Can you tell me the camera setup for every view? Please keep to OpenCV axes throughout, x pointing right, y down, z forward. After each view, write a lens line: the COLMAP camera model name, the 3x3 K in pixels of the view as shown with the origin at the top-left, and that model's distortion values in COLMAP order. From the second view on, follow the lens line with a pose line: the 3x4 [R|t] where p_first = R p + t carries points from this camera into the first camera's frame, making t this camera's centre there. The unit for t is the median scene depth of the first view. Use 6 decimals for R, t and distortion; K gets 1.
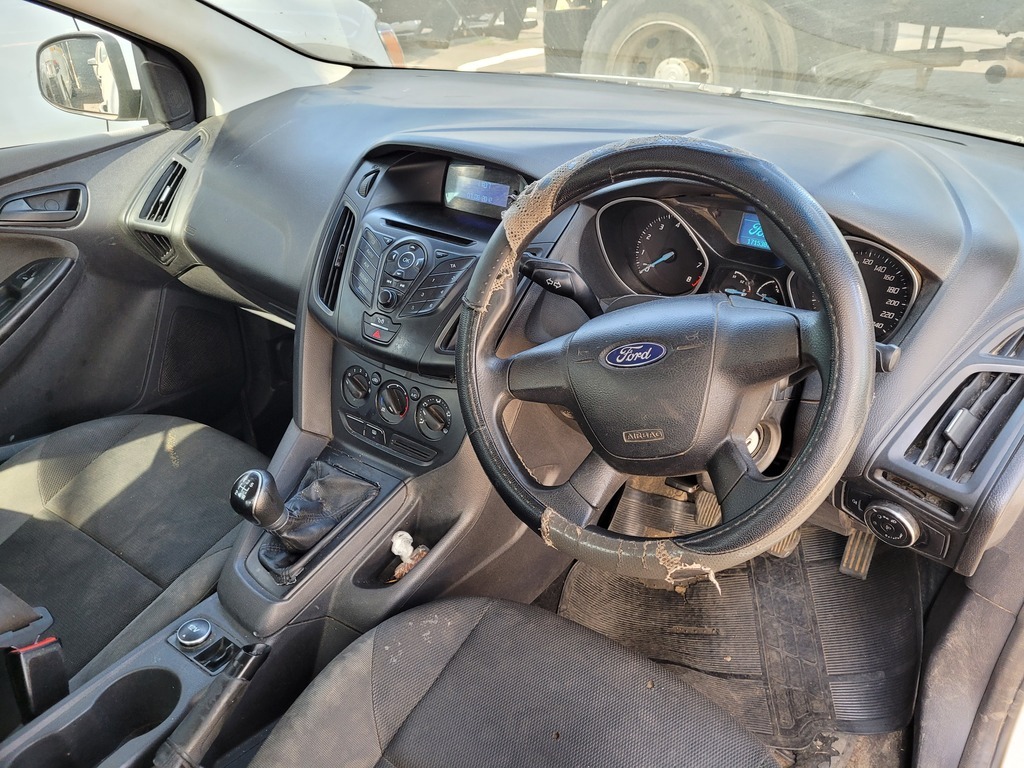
lens RADIAL K [[789.9, 0, 510.5], [0, 789.9, 428.3], [0, 0, 1]] dist [0.006116, 0.001307]
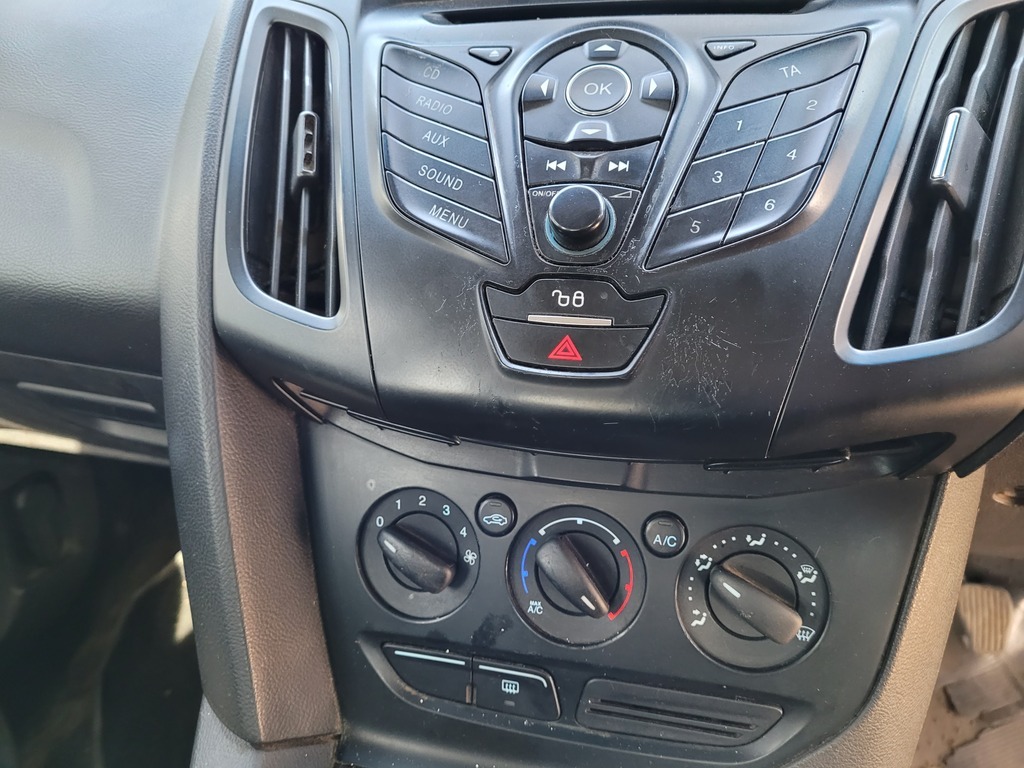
lens RADIAL K [[843.4, 0, 512.0], [0, 843.4, 384.0], [0, 0, 1]] dist [0.010074, 0.000432]
pose [[0.933410, -0.177398, 0.311890, -0.242897], [0.221512, 0.968711, -0.111944, -0.069494], [-0.282273, 0.173577, 0.943500, 0.641372]]
